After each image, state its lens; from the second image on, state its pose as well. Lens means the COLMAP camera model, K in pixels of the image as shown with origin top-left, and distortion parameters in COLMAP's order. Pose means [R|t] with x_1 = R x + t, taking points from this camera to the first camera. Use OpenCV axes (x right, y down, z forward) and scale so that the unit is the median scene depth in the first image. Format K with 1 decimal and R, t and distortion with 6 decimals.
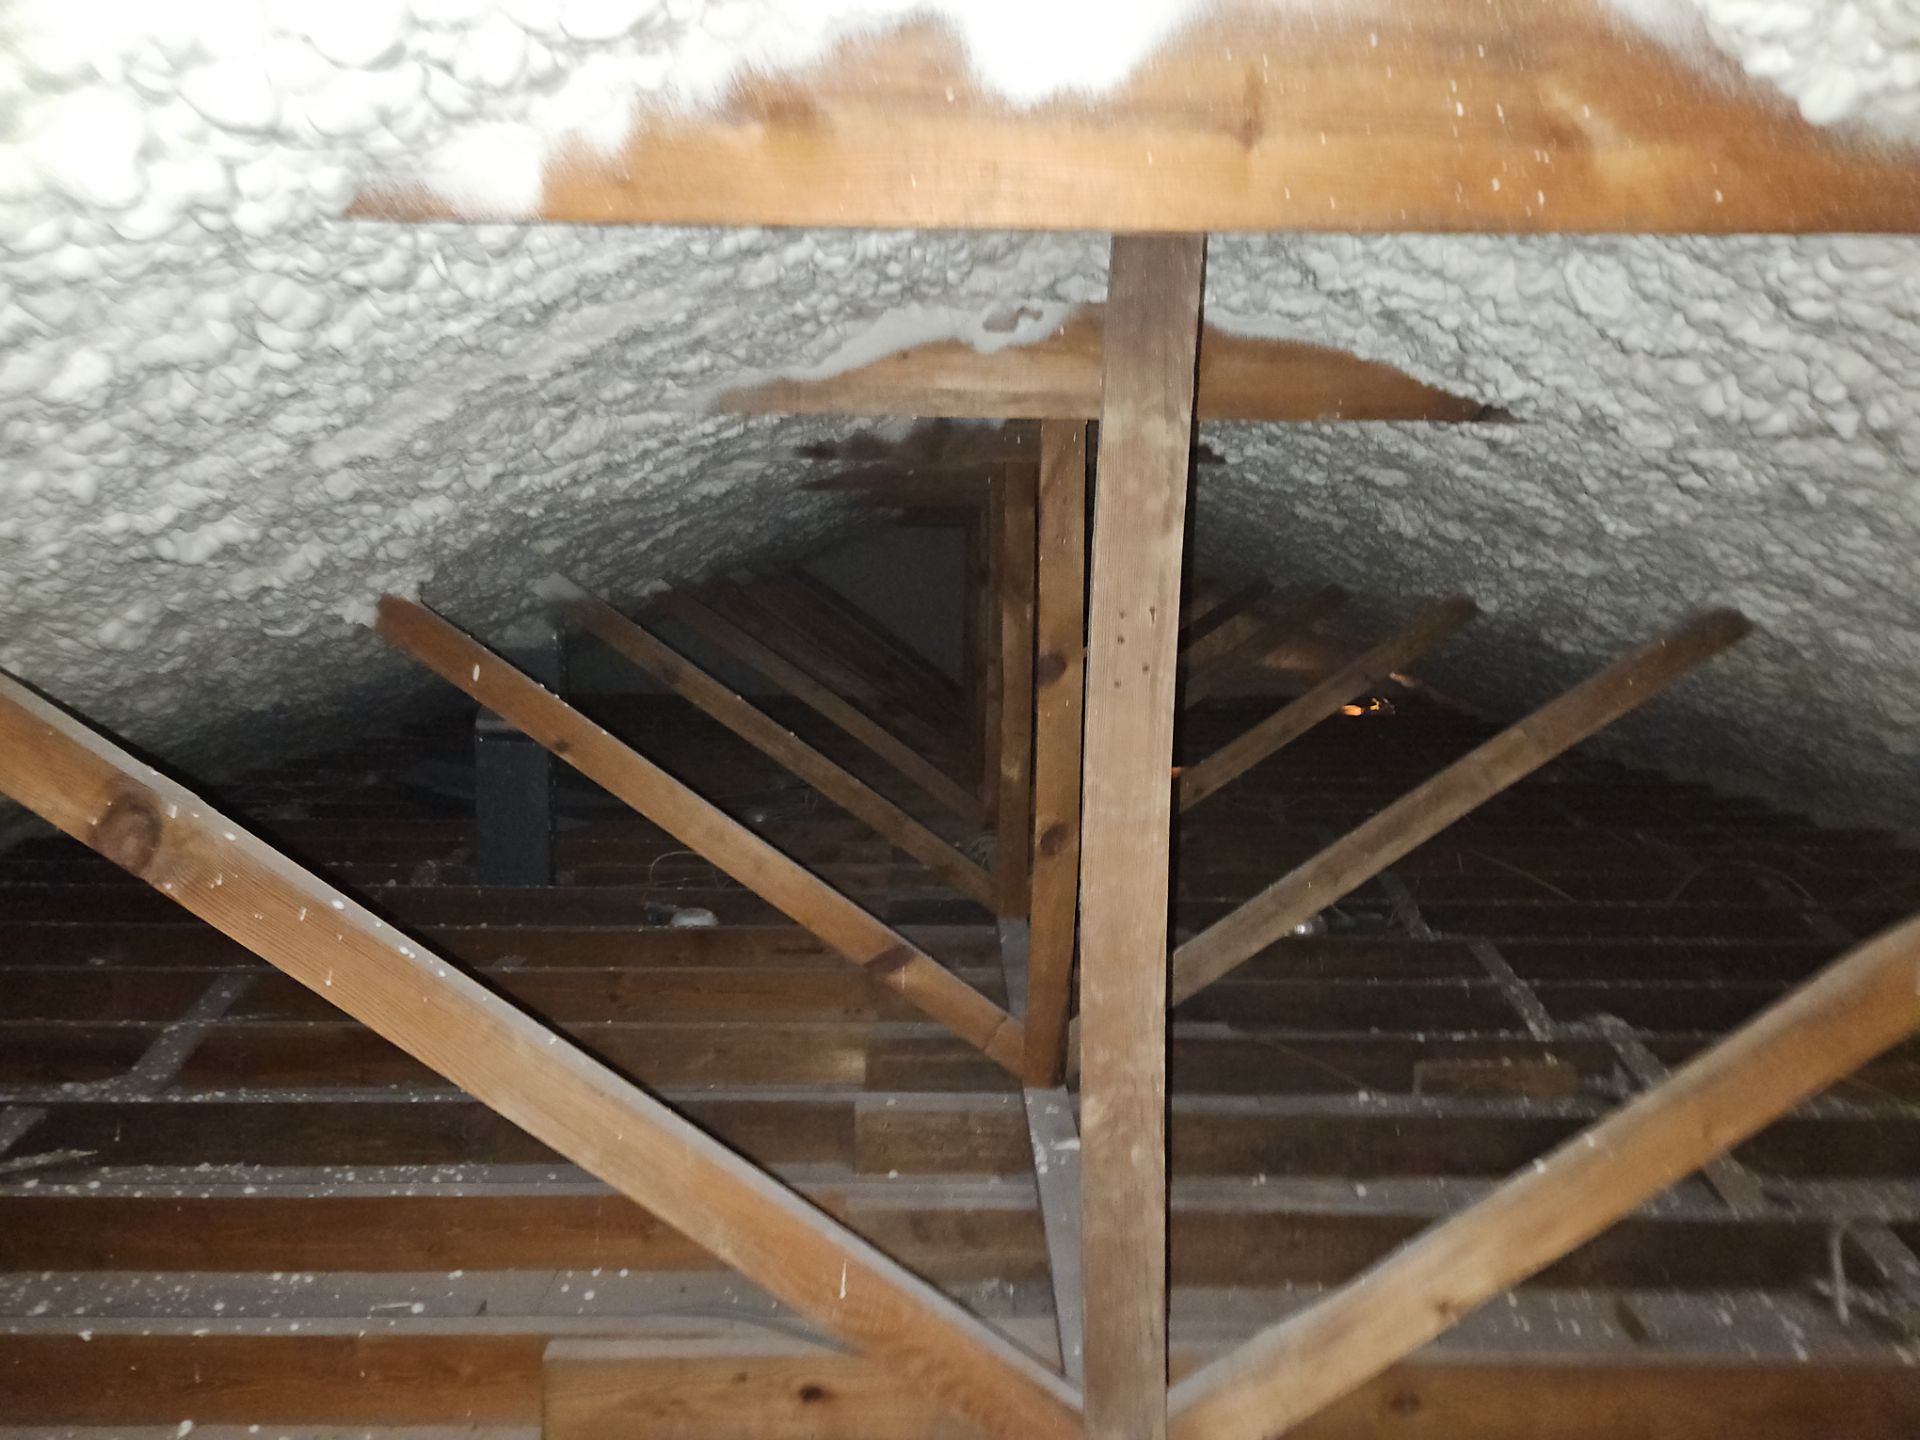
lens RADIAL K [[1368.8, 0, 968.8], [0, 1368.8, 706.0], [0, 0, 1]] dist [0.091375, -0.086679]
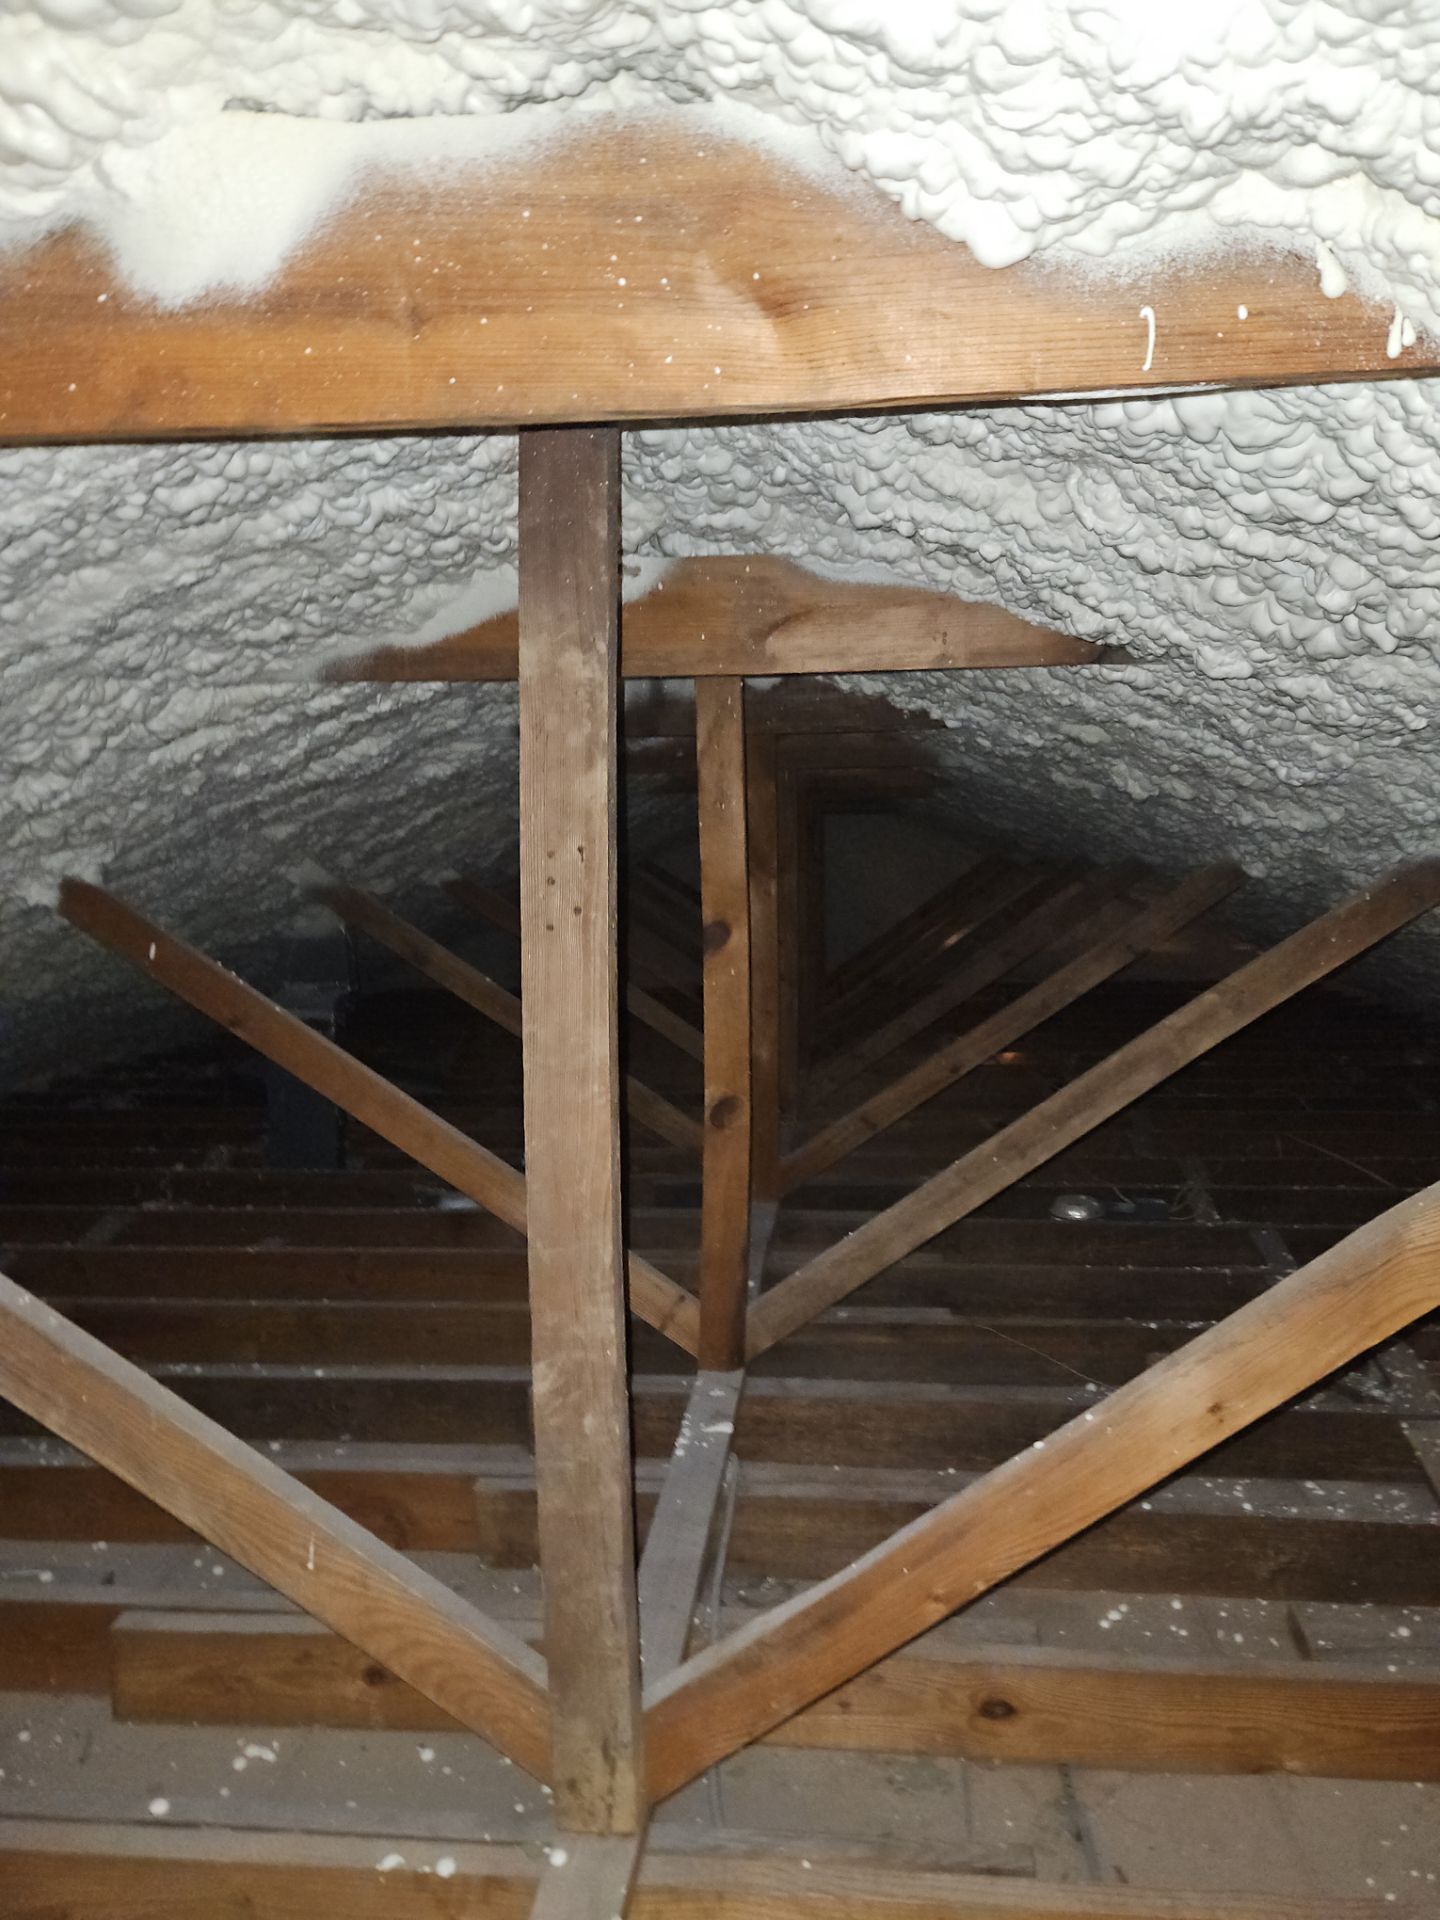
lens RADIAL K [[1368.8, 0, 720.0], [0, 1368.8, 960.0], [0, 0, 1]] dist [0.091375, -0.086679]
pose [[0.993734, -0.017214, -0.110442, 0.200697], [0.013857, 0.999421, -0.031090, 0.023086], [0.110913, 0.029365, 0.993396, 0.035393]]
